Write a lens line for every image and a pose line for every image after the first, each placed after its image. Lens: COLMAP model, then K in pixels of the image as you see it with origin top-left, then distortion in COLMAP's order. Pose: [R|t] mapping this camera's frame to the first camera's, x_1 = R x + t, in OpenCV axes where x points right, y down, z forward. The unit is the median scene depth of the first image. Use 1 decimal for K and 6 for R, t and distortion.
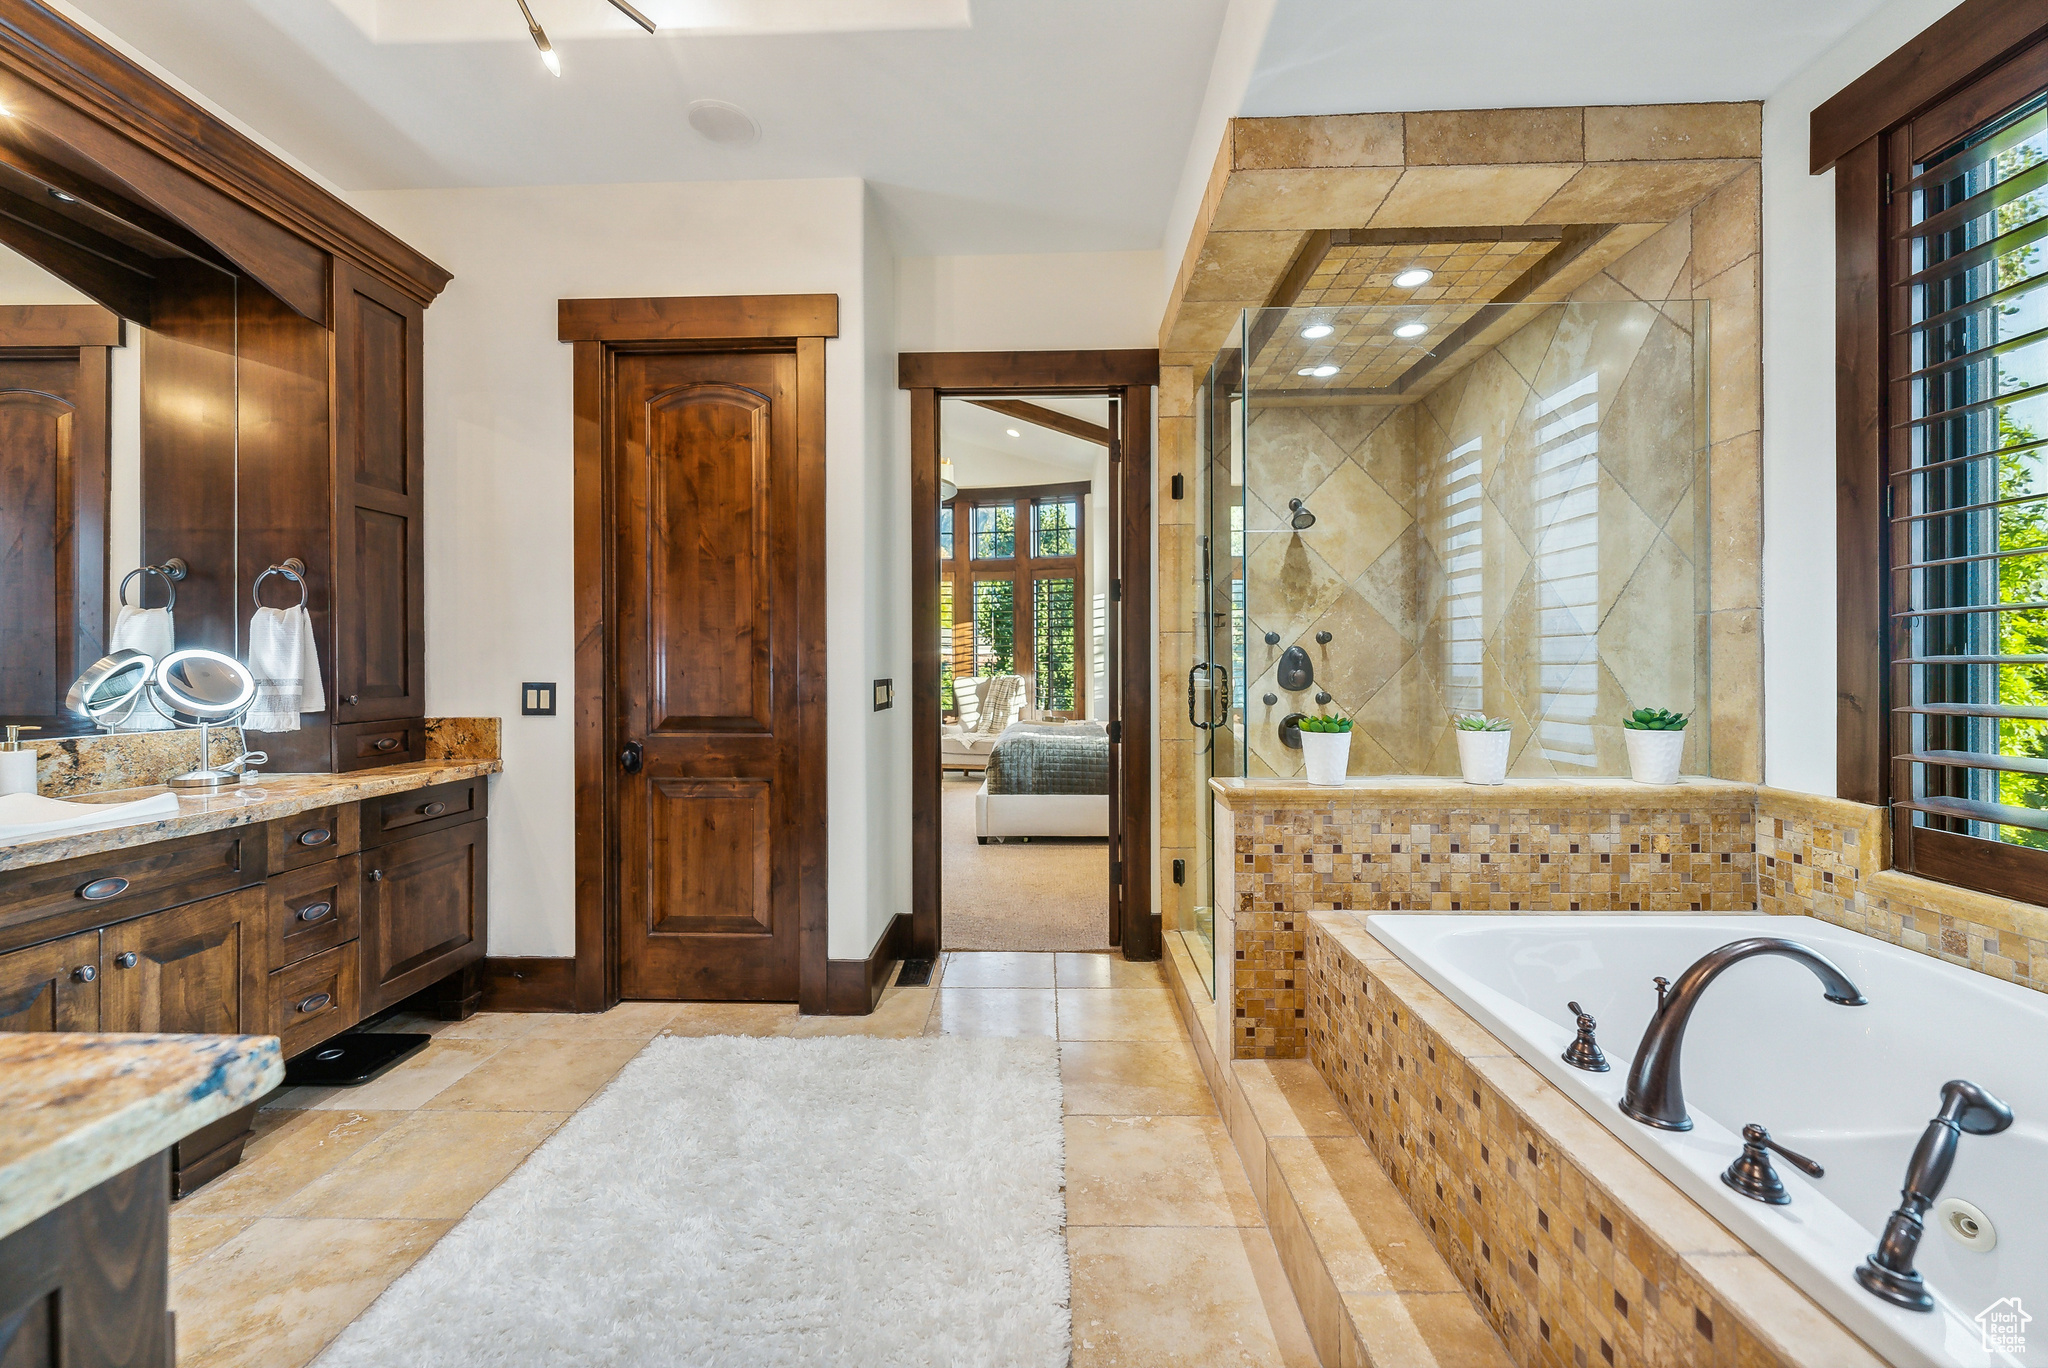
lens RADIAL K [[837.4, 0, 1015.4], [0, 837.4, 694.9], [0, 0, 1]] dist [0.006621, 0.000013]
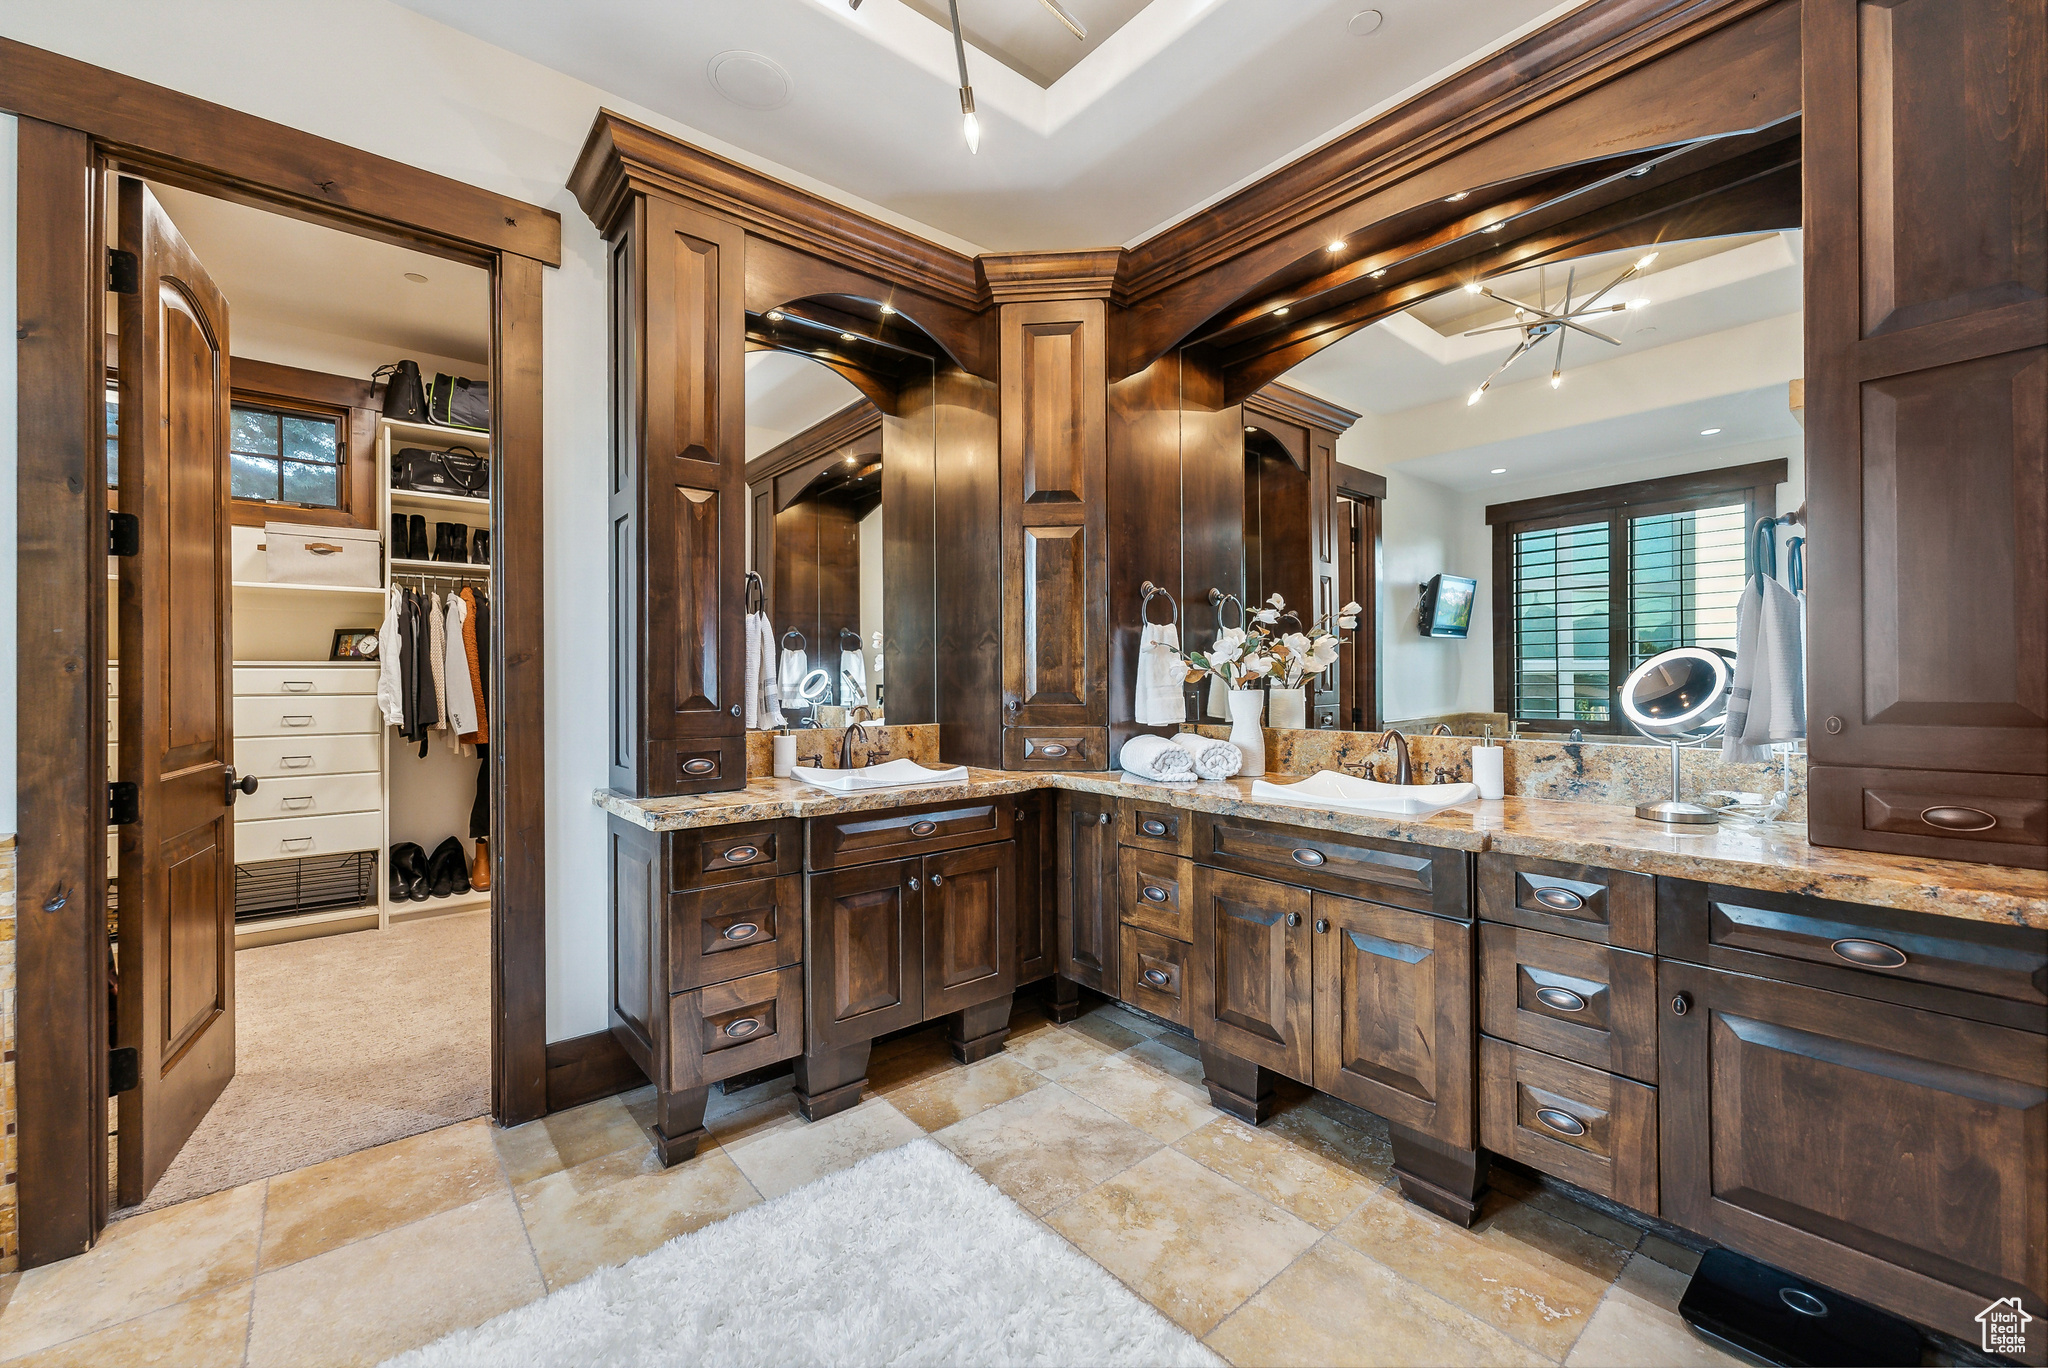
lens RADIAL K [[826.7, 0, 1009.8], [0, 826.7, 664.0], [0, 0, 1]] dist [0.002283, -0.000103]
pose [[-0.747422, 0.001145, -0.664349, 0.023593], [-0.014024, 0.999748, 0.017501, -0.049986], [0.664201, 0.022398, -0.747218, 1.291336]]
